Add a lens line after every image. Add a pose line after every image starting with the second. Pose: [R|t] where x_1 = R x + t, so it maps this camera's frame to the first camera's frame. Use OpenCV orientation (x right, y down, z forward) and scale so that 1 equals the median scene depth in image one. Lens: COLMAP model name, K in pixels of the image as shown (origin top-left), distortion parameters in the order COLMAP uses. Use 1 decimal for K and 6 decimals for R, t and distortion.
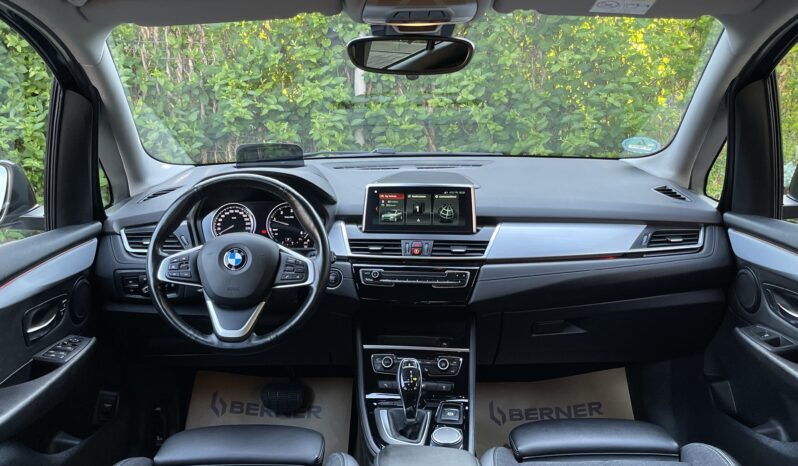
lens RADIAL K [[834.3, 0, 398.9], [0, 834.3, 240.8], [0, 0, 1]] dist [0.058830, 0.000000]
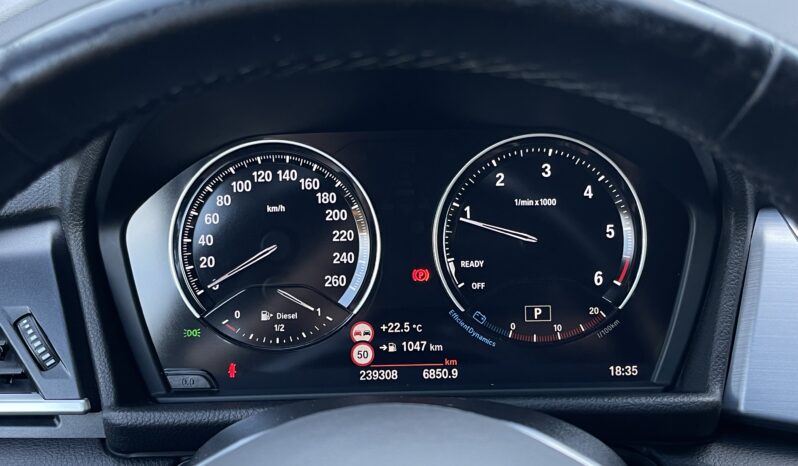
lens RADIAL K [[913.7, 0, 396.2], [0, 913.7, 220.2], [0, 0, 1]] dist [0.021365, 0.000000]
pose [[0.999568, -0.008014, -0.028289, -0.160561], [0.012898, 0.984137, 0.176943, -0.064674], [0.026422, -0.177231, 0.983815, 0.774678]]
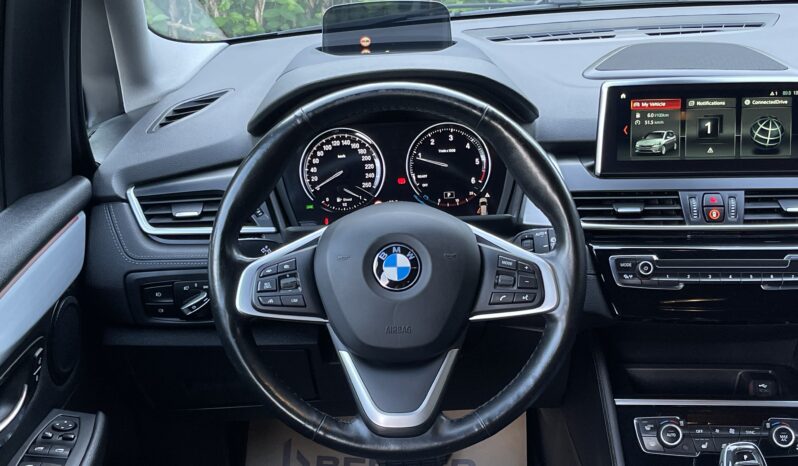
lens RADIAL K [[1105.5, 0, 409.8], [0, 1105.5, 243.3], [0, 0, 1]] dist [0.045922, 0.000000]
pose [[0.999081, -0.039685, 0.016174, -0.168472], [0.036995, 0.989190, 0.141899, -0.069424], [-0.021631, -0.141171, 0.989749, 0.316960]]
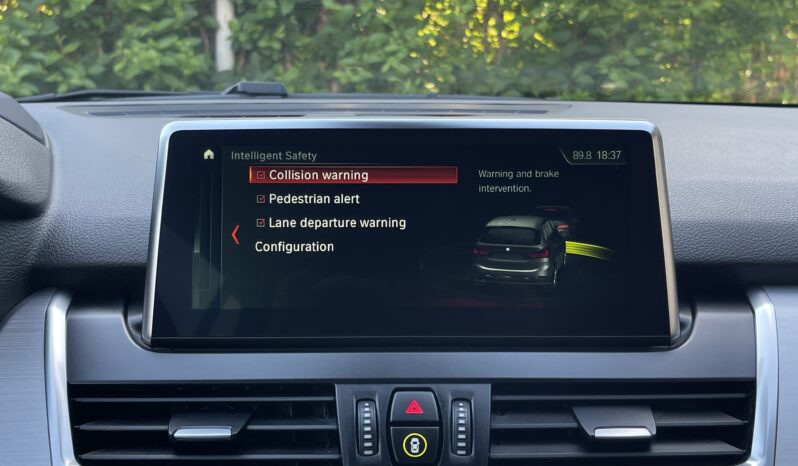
lens RADIAL K [[869.5, 0, 404.8], [0, 869.5, 233.9], [0, 0, 1]] dist [0.017709, 0.000000]
pose [[0.990371, -0.011517, 0.137956, -0.008739], [0.019227, 0.998318, -0.054690, -0.024893], [-0.137094, 0.056816, 0.988927, 0.758552]]
